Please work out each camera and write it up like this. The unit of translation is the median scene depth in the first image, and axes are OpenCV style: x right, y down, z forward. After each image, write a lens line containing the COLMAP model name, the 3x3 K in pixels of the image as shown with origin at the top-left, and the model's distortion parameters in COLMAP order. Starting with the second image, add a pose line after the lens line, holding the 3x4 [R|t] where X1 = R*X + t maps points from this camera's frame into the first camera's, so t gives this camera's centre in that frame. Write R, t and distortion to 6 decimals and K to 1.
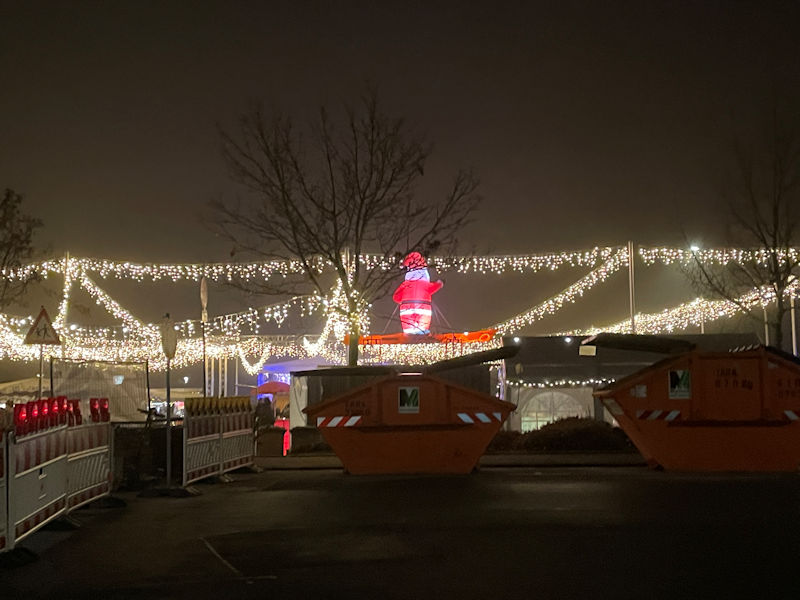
lens RADIAL K [[1112.4, 0, 400.8], [0, 1112.4, 298.5], [0, 0, 1]] dist [0.024845, 0.000000]
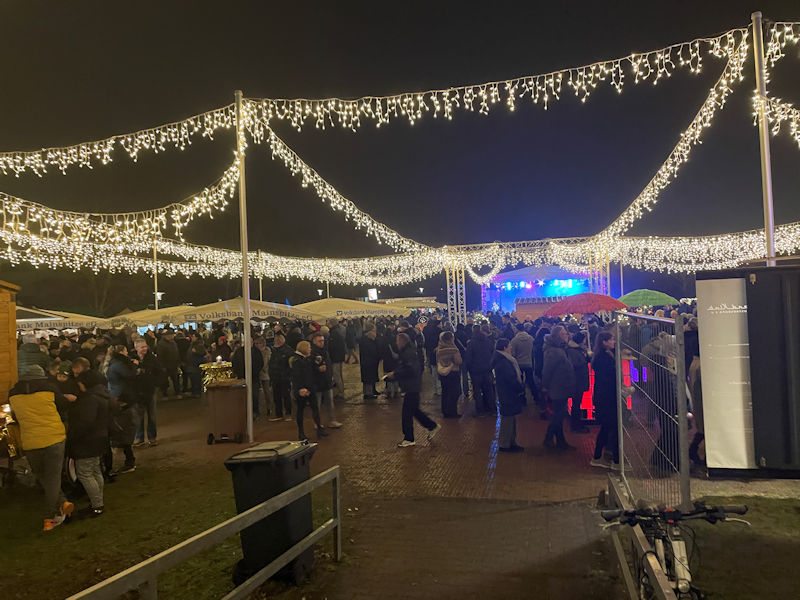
lens RADIAL K [[615.2, 0, 400.6], [0, 615.2, 299.7], [0, 0, 1]] dist [0.040631, -0.065161]
pose [[0.975417, -0.028698, -0.218492, -0.142056], [0.048802, 0.994997, 0.087179, 0.046197], [0.214897, -0.095699, 0.971937, 0.679569]]
